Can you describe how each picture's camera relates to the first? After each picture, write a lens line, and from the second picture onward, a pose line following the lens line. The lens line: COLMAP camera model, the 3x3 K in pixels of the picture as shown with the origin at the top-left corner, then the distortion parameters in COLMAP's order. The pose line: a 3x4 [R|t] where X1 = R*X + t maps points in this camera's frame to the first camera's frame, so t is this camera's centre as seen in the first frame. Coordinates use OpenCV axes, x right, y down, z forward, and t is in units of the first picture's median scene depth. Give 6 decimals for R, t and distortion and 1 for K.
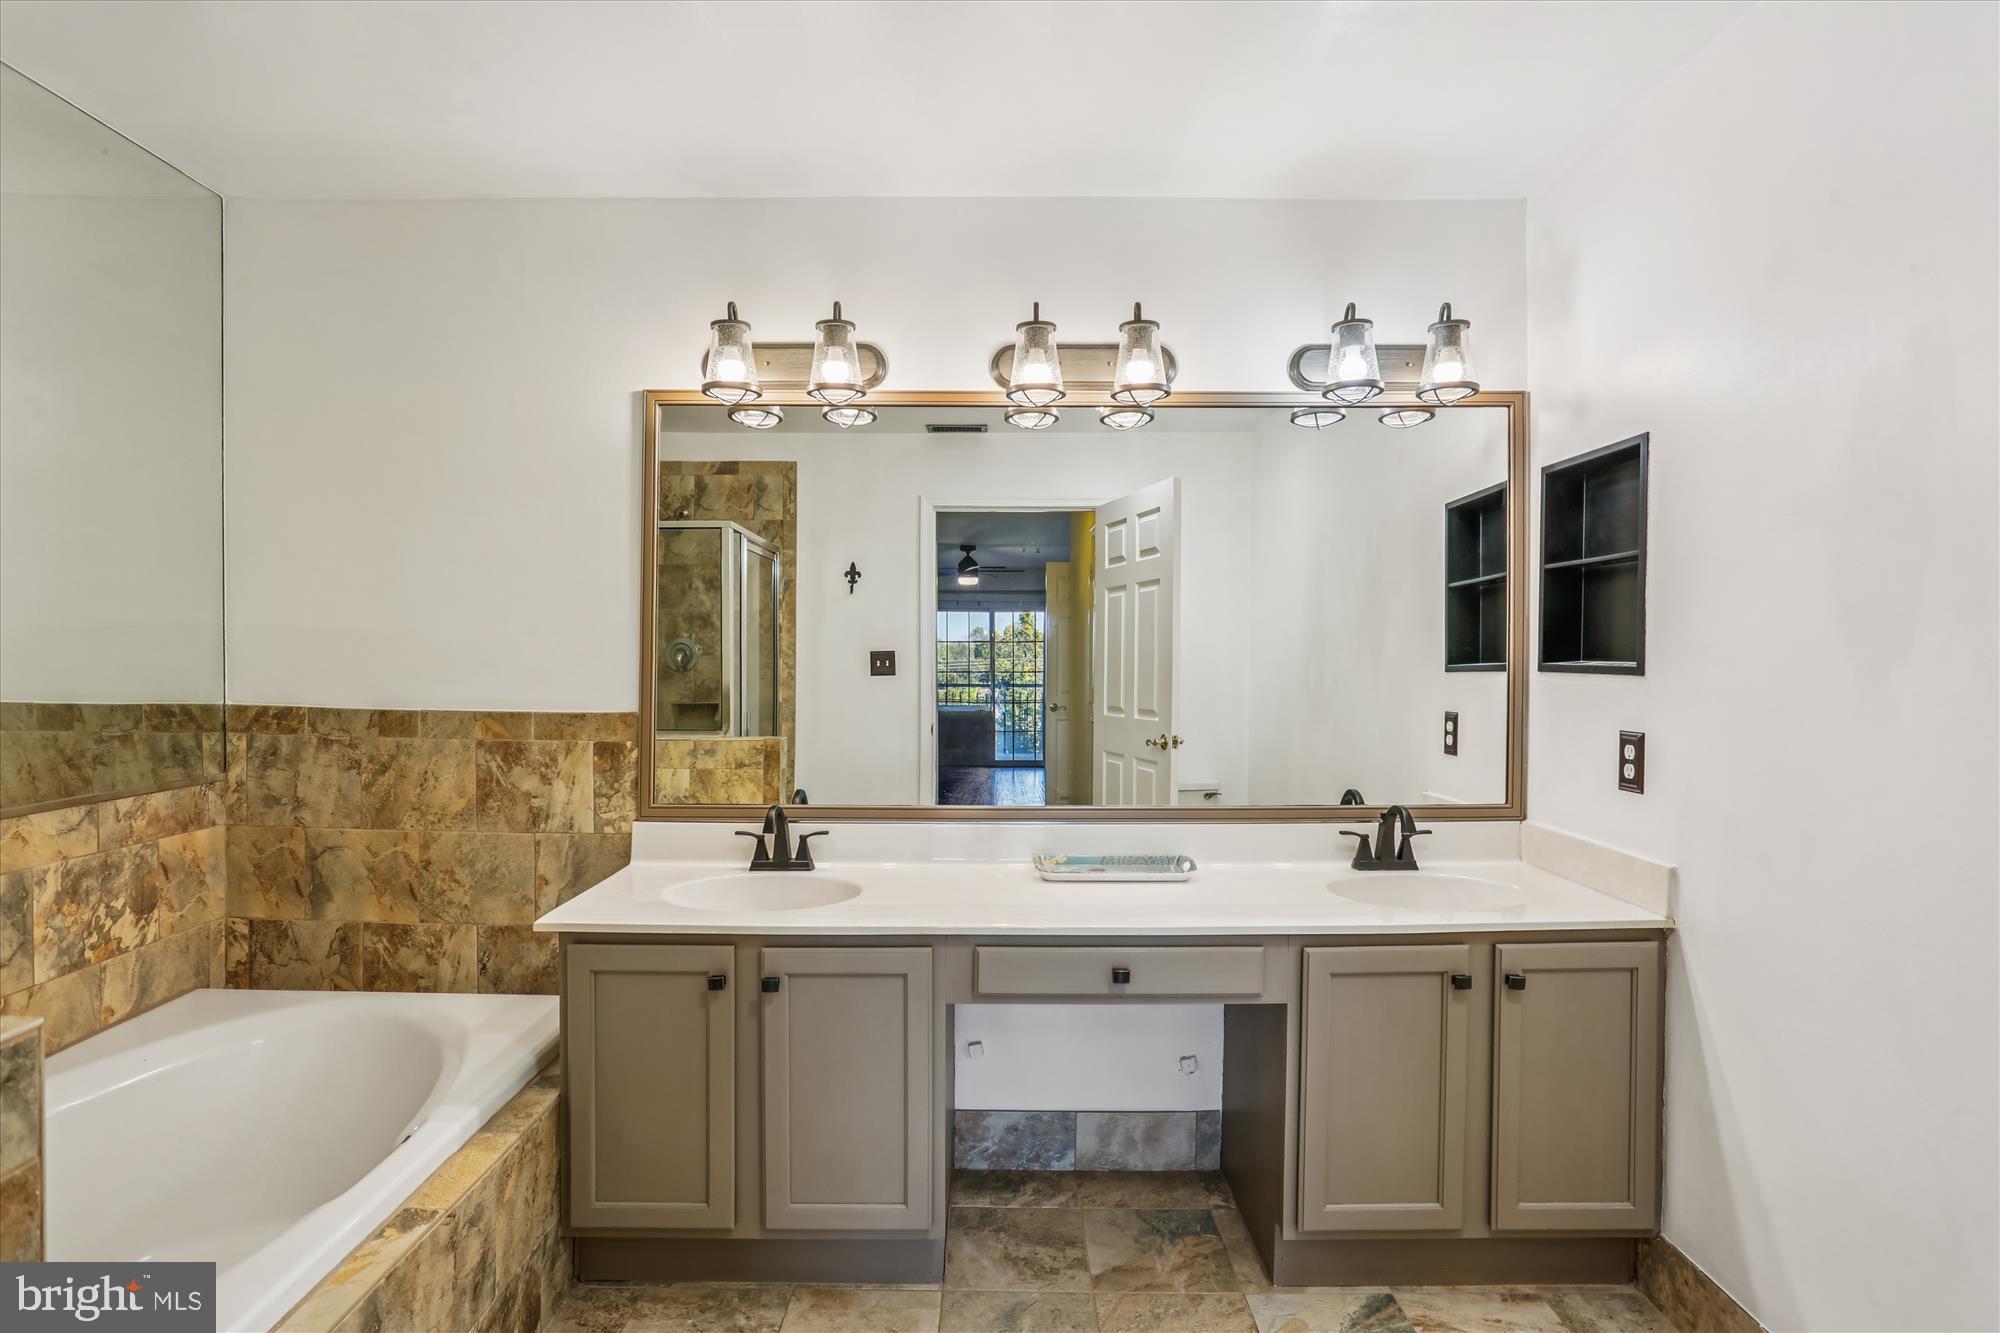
lens RADIAL K [[1038.9, 0, 1001.2], [0, 1038.9, 664.5], [0, 0, 1]] dist [0.007180, 0.000588]
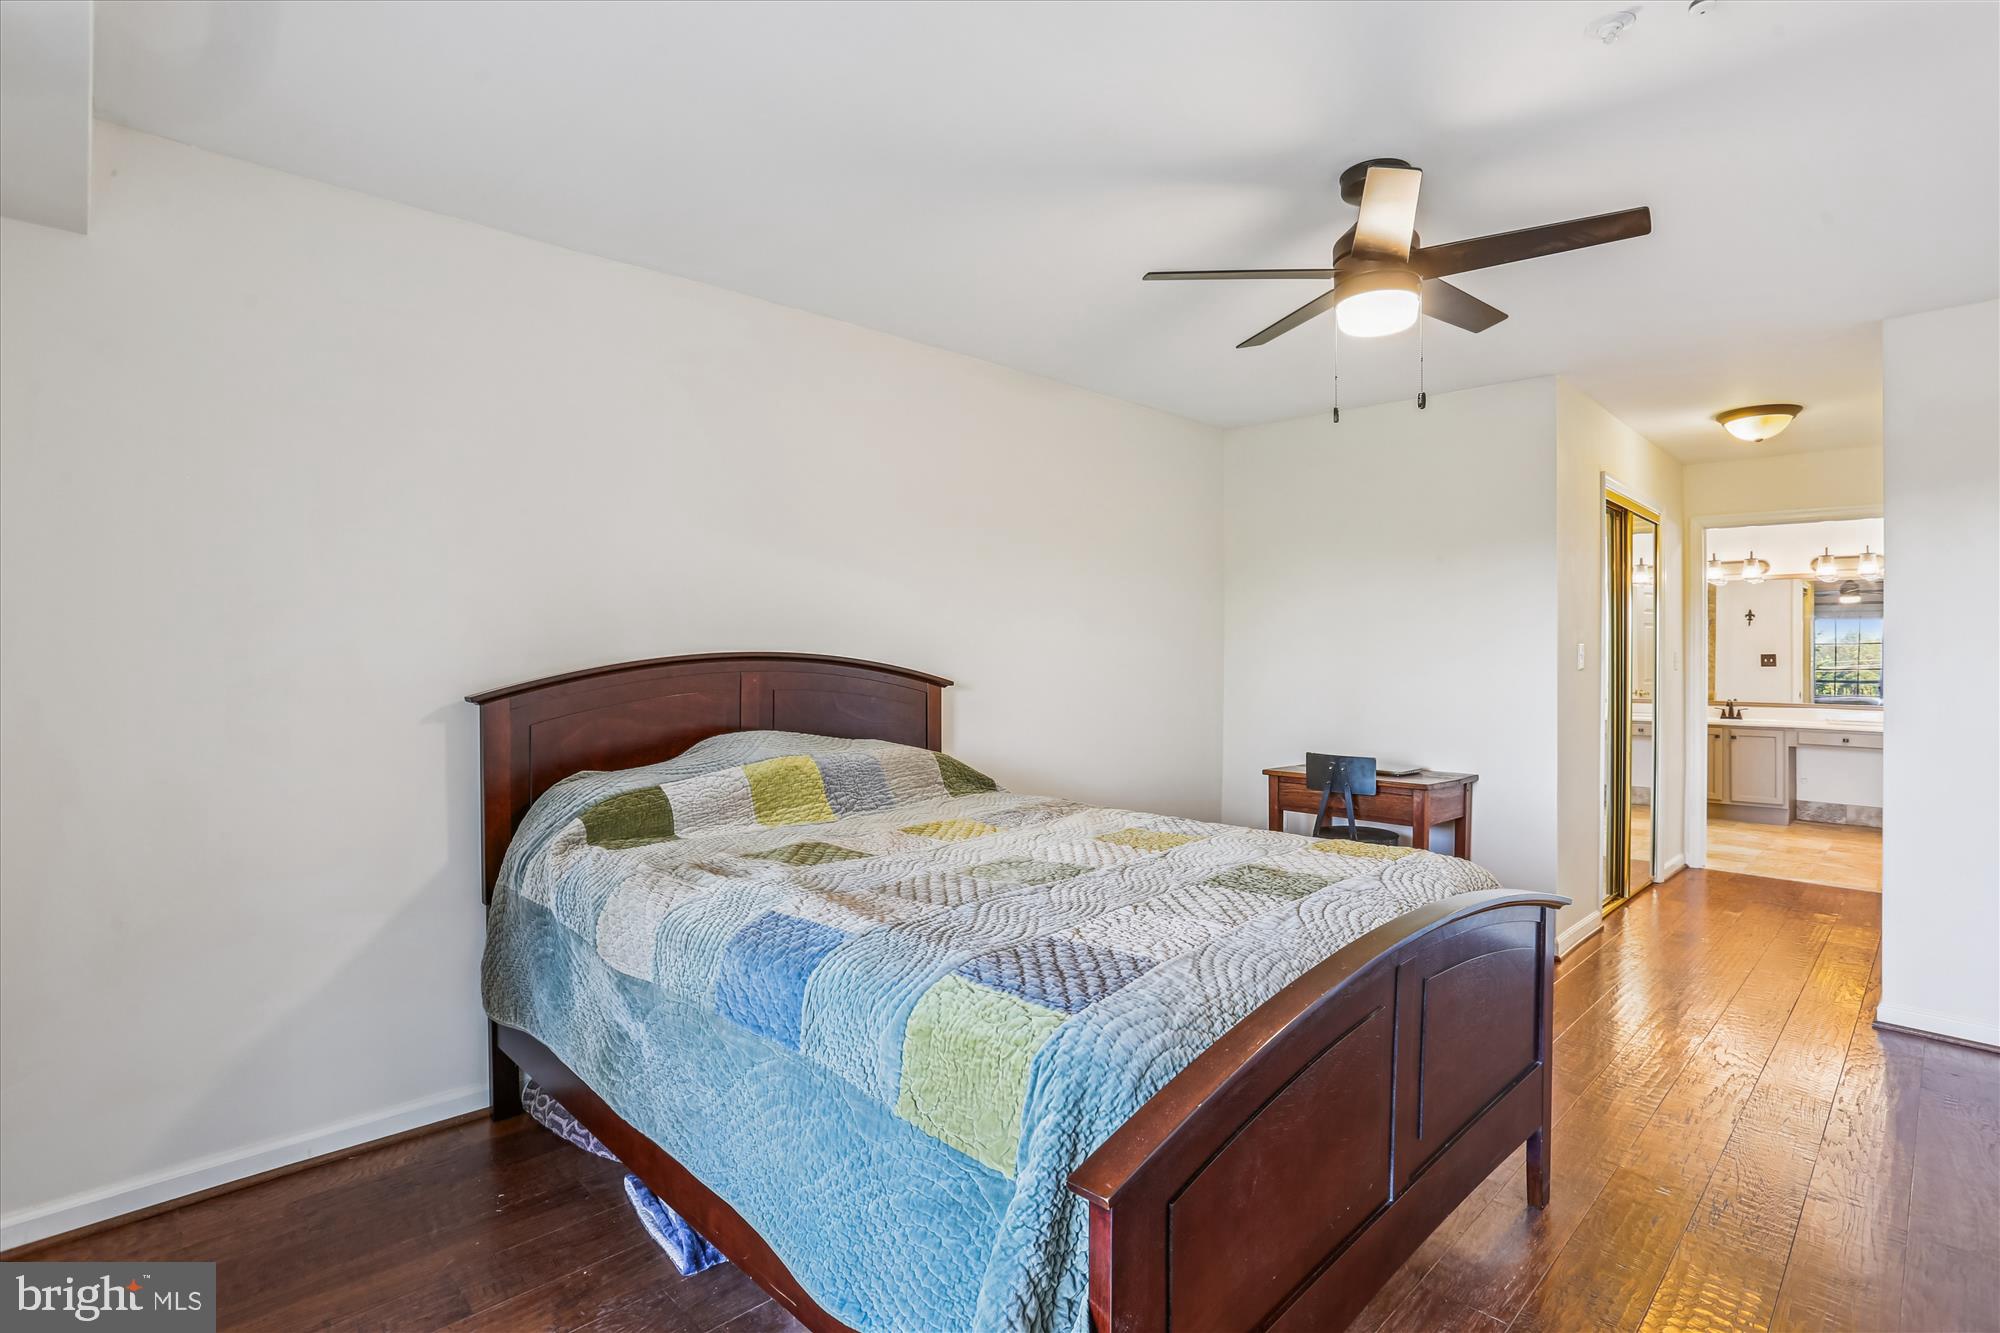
lens RADIAL K [[1038.9, 0, 1005.3], [0, 1038.9, 657.7], [0, 0, 1]] dist [0.007180, 0.000588]
pose [[0.734344, 0.000120, -0.678777, 0.345527], [-0.005659, 0.999966, -0.005945, 0.028559], [0.678754, 0.008207, 0.734320, -2.987327]]
